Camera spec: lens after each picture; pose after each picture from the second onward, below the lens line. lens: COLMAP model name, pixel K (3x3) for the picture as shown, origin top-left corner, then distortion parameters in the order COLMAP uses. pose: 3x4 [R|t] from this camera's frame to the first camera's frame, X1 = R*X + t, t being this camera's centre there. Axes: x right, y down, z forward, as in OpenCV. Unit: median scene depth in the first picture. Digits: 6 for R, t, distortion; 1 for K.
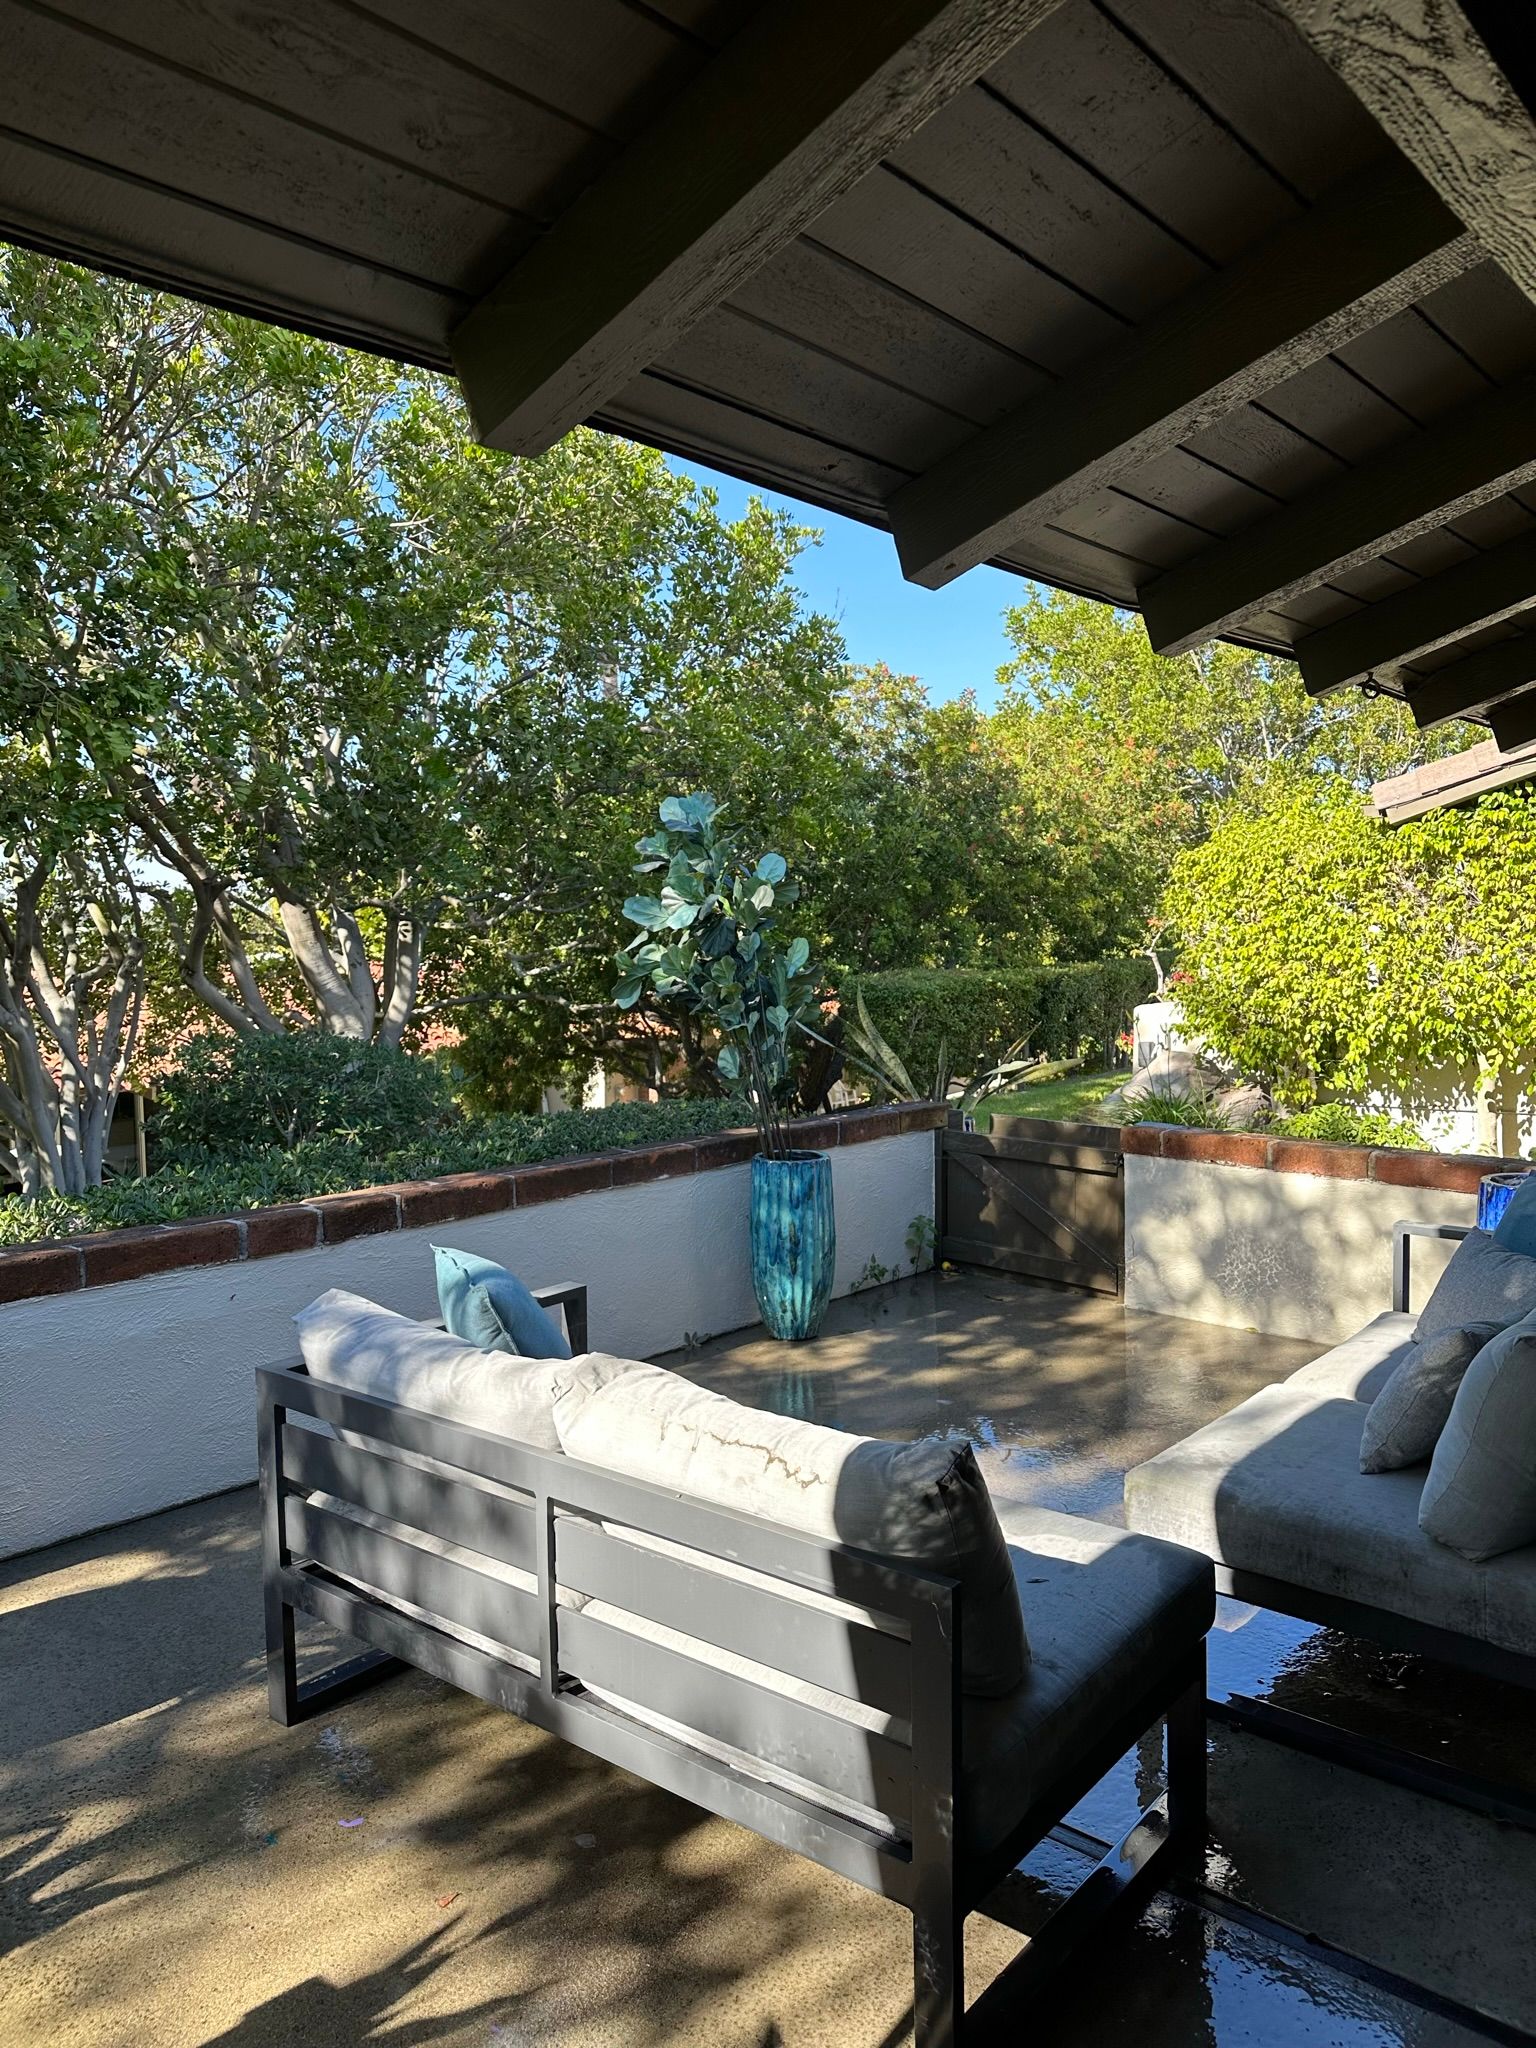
lens RADIAL K [[1424.7, 0, 756.5], [0, 1424.7, 1026.9], [0, 0, 1]] dist [0.093310, -0.121848]
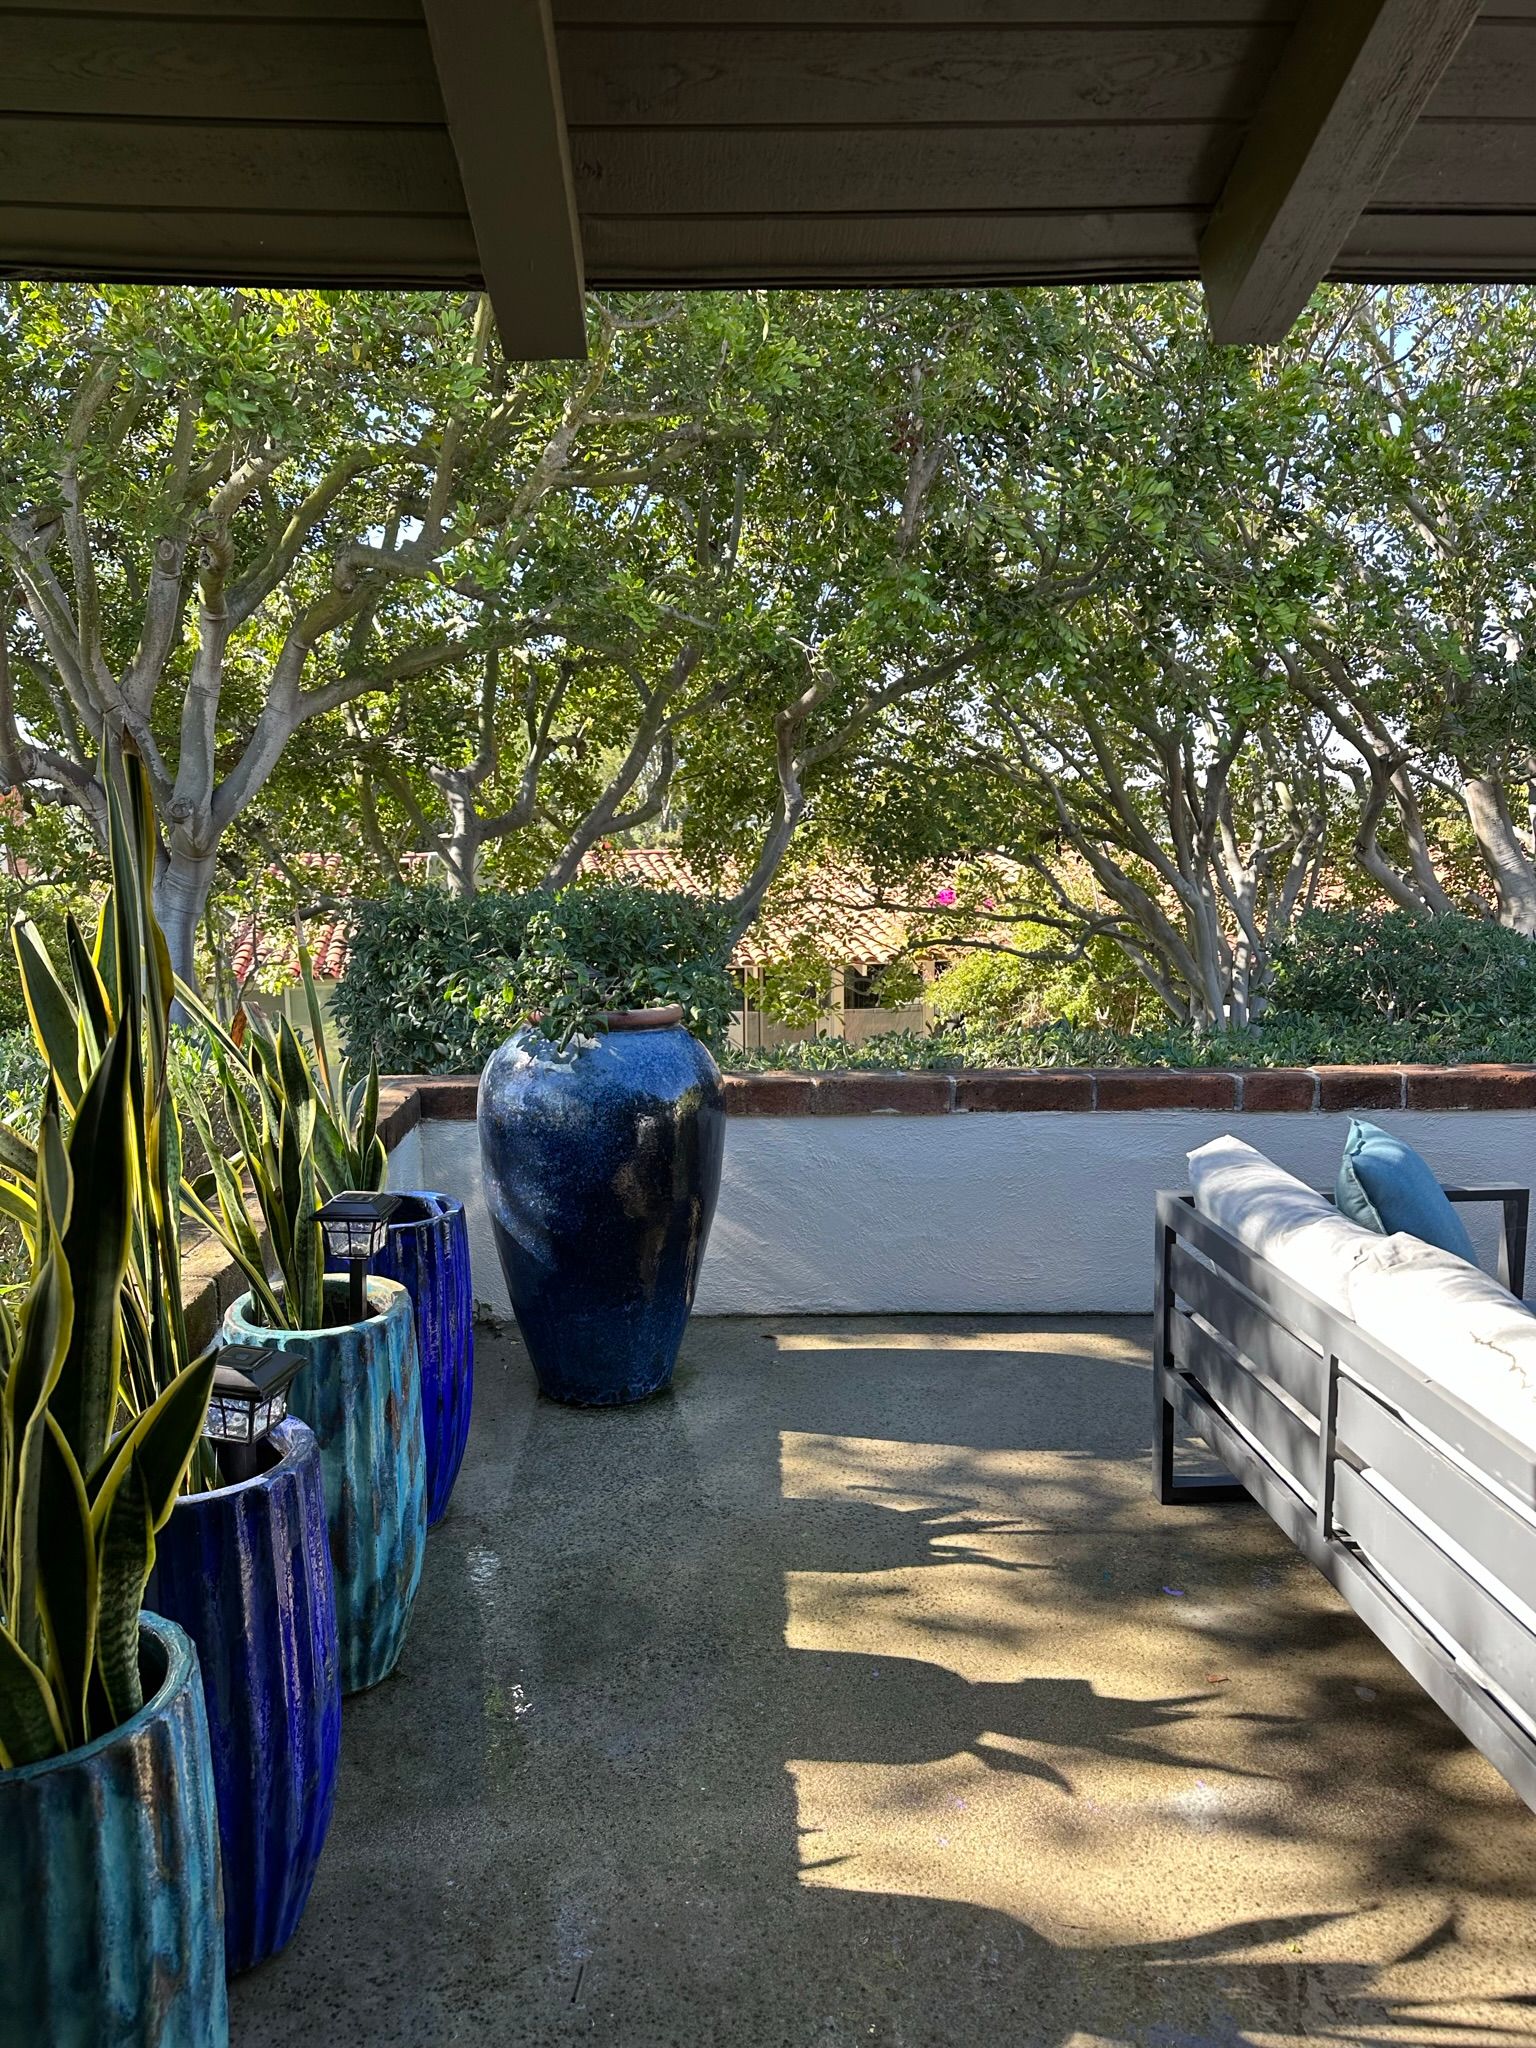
lens RADIAL K [[1424.7, 0, 756.5], [0, 1424.7, 1026.9], [0, 0, 1]] dist [0.093310, -0.121848]
pose [[0.673780, 0.108368, -0.730943, 0.178849], [-0.047325, 0.993485, 0.103667, 0.003086], [0.737415, -0.035257, 0.674519, 0.002741]]
